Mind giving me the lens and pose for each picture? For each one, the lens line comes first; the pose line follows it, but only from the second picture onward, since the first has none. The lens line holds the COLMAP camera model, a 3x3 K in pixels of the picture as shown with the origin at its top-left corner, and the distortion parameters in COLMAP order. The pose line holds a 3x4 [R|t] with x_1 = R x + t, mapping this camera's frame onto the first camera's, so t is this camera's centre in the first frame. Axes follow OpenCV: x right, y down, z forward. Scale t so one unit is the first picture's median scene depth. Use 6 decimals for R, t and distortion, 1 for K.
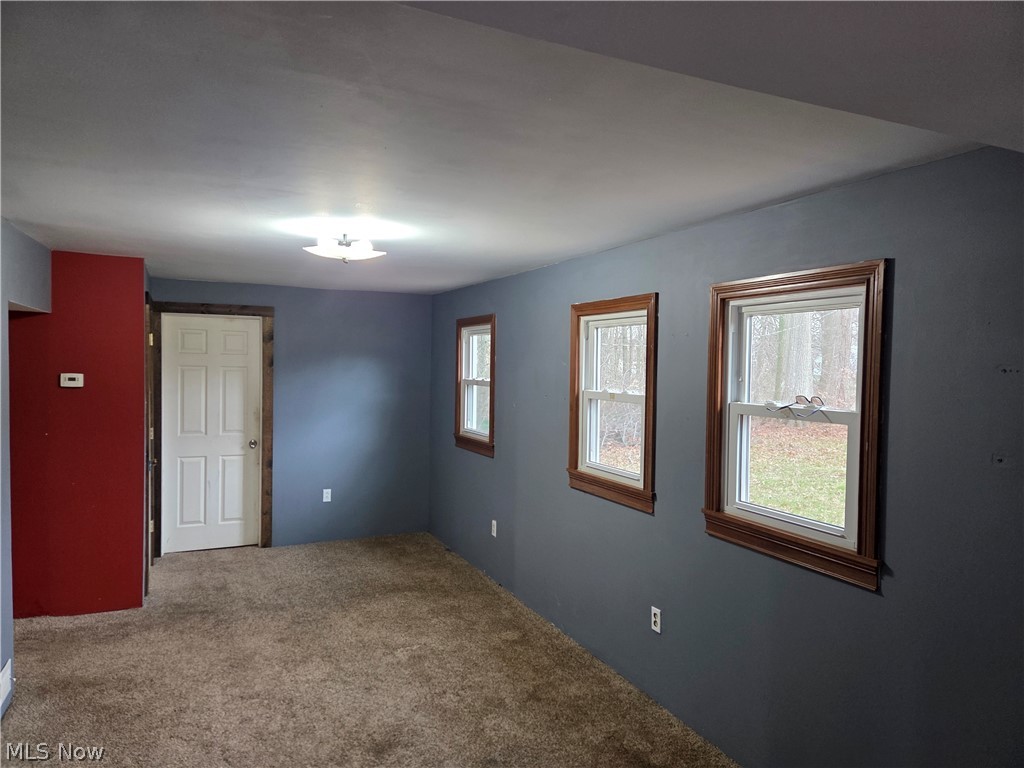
lens RADIAL K [[708.5, 0, 523.5], [0, 708.5, 392.5], [0, 0, 1]] dist [0.082797, -0.070446]
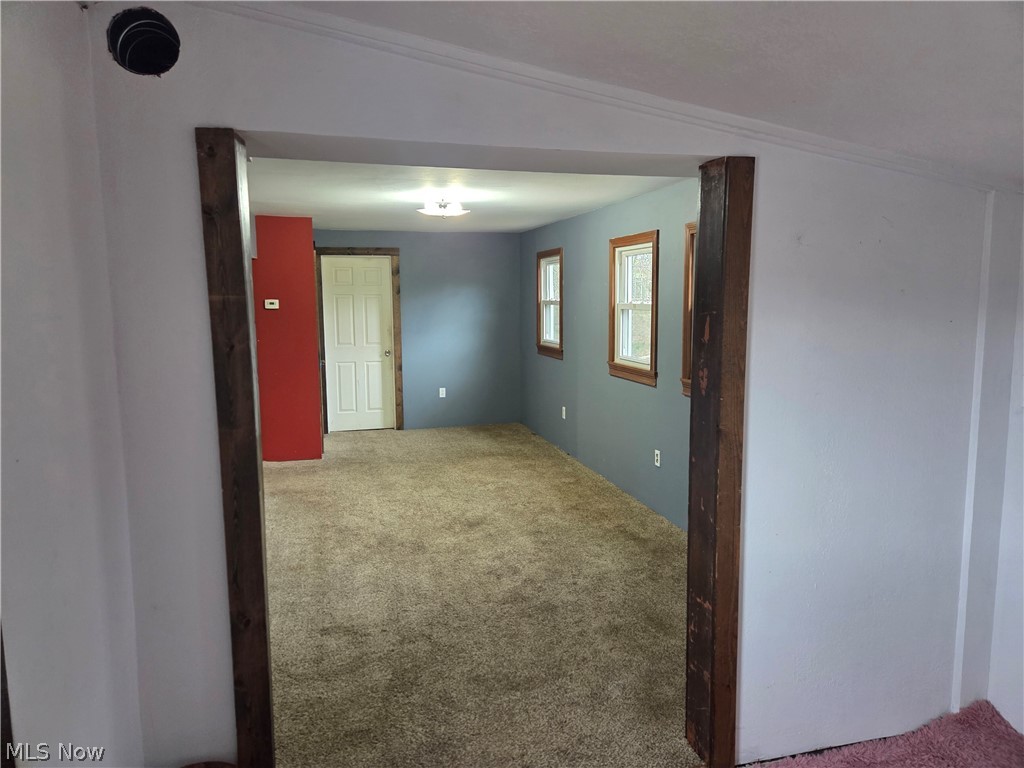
lens RADIAL K [[710.0, 0, 524.1], [0, 710.0, 384.2], [0, 0, 1]] dist [0.078508, -0.077422]
pose [[0.986202, -0.003972, -0.165498, 0.131485], [0.017978, 0.996370, 0.083214, 0.034769], [0.164566, -0.085041, 0.982693, -0.380515]]
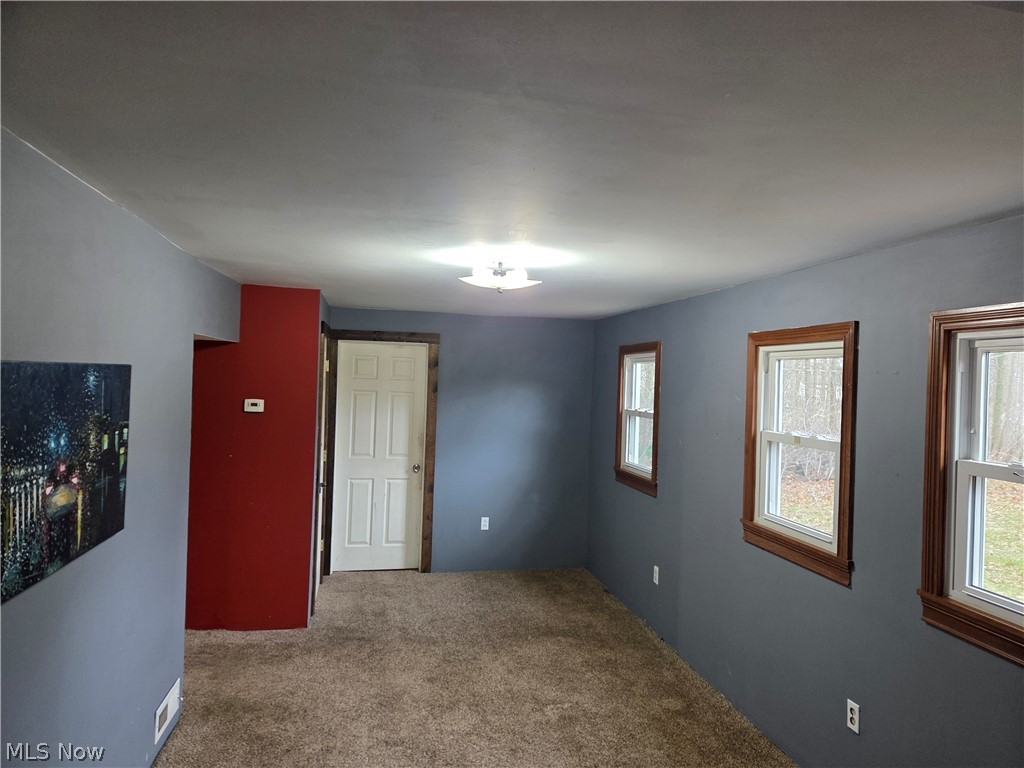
lens RADIAL K [[710.0, 0, 524.1], [0, 710.0, 384.2], [0, 0, 1]] dist [0.078508, -0.077422]
pose [[0.972837, 0.016060, -0.230934, 0.002387], [-0.025042, 0.999037, -0.036018, -0.020880], [0.230133, 0.040823, 0.972302, 0.071569]]
